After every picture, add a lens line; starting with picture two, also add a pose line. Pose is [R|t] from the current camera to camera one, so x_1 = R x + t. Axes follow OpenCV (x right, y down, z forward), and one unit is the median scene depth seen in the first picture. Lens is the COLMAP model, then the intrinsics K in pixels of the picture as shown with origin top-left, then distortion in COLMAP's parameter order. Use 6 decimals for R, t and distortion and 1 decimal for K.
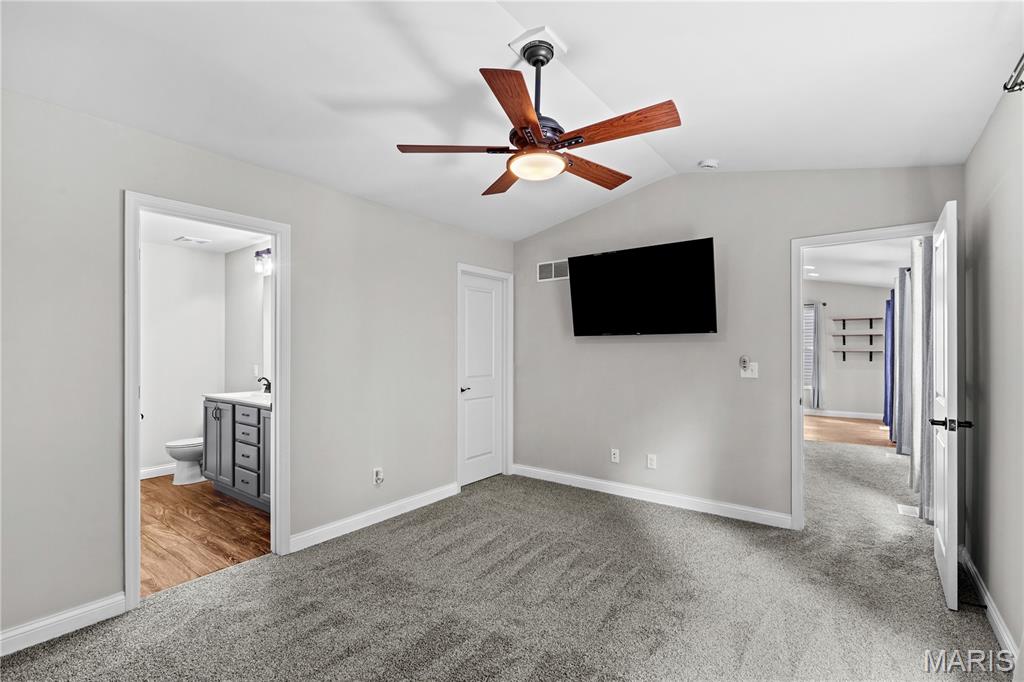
lens RADIAL K [[472.1, 0, 515.1], [0, 472.1, 346.7], [0, 0, 1]] dist [0.003148, -0.000169]
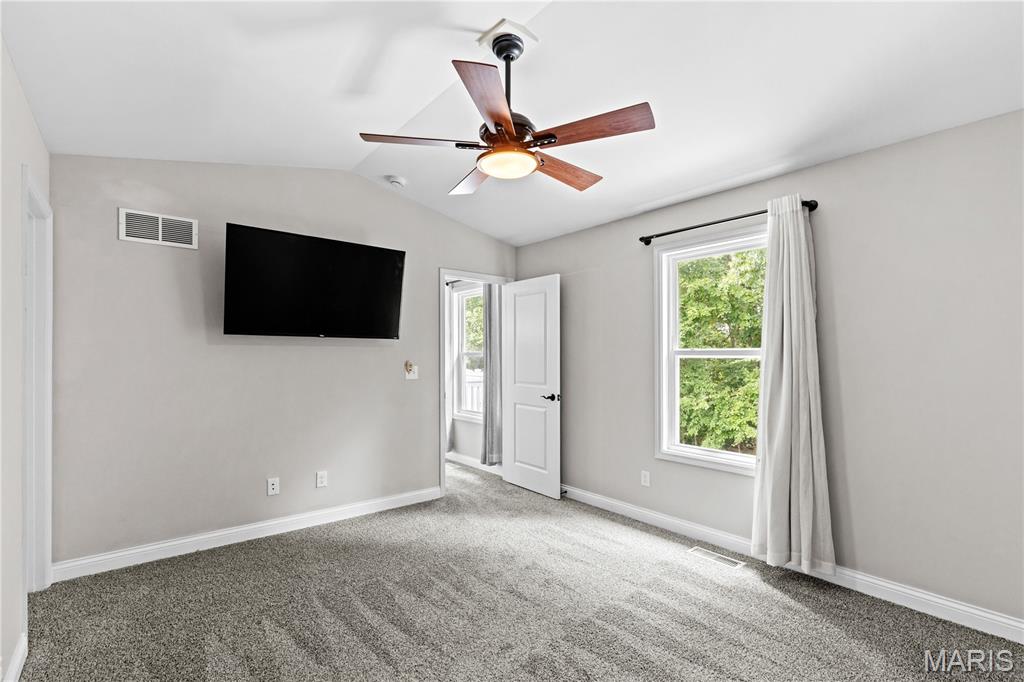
lens RADIAL K [[472.1, 0, 526.9], [0, 472.1, 352.7], [0, 0, 1]] dist [0.003148, -0.000169]
pose [[0.207972, 0.009257, 0.978091, -0.556294], [-0.012348, 0.999900, -0.006838, 0.005078], [-0.978057, -0.010656, 0.208065, 0.477067]]
